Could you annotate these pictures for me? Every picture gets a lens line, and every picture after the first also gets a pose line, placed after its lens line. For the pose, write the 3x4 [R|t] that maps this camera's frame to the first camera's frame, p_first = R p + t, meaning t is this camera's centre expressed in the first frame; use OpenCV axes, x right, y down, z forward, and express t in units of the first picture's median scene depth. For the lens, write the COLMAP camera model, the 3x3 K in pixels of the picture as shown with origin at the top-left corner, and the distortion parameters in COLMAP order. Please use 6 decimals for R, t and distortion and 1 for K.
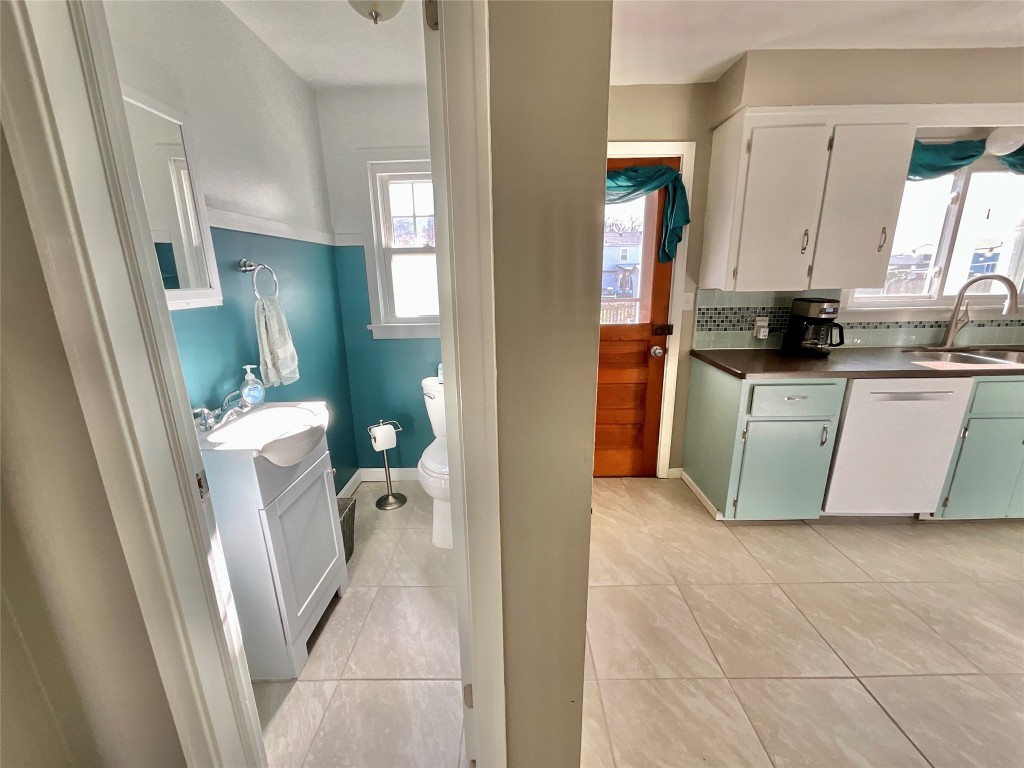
lens RADIAL K [[415.3, 0, 514.2], [0, 415.3, 385.0], [0, 0, 1]] dist [0.002032, -0.000093]
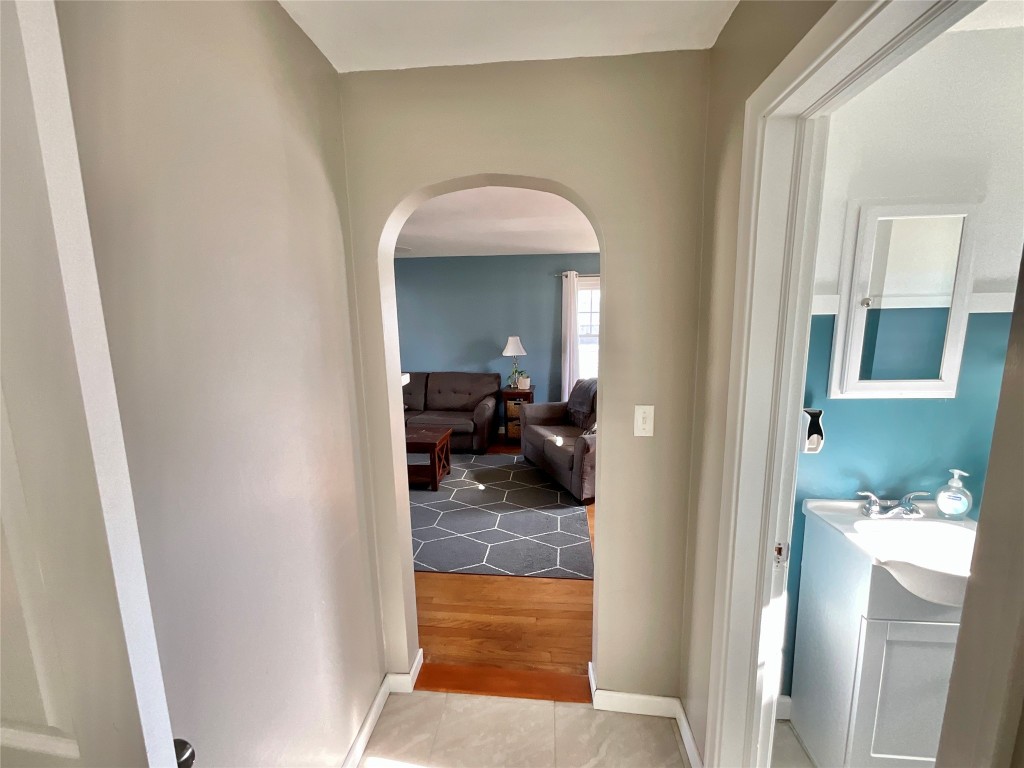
lens RADIAL K [[415.3, 0, 513.7], [0, 415.3, 382.5], [0, 0, 1]] dist [0.002032, -0.000093]
pose [[-0.095170, 0.172209, -0.980452, 0.272001], [-0.232205, 0.953912, 0.190087, -0.183155], [0.968000, 0.245756, -0.050796, 0.126636]]
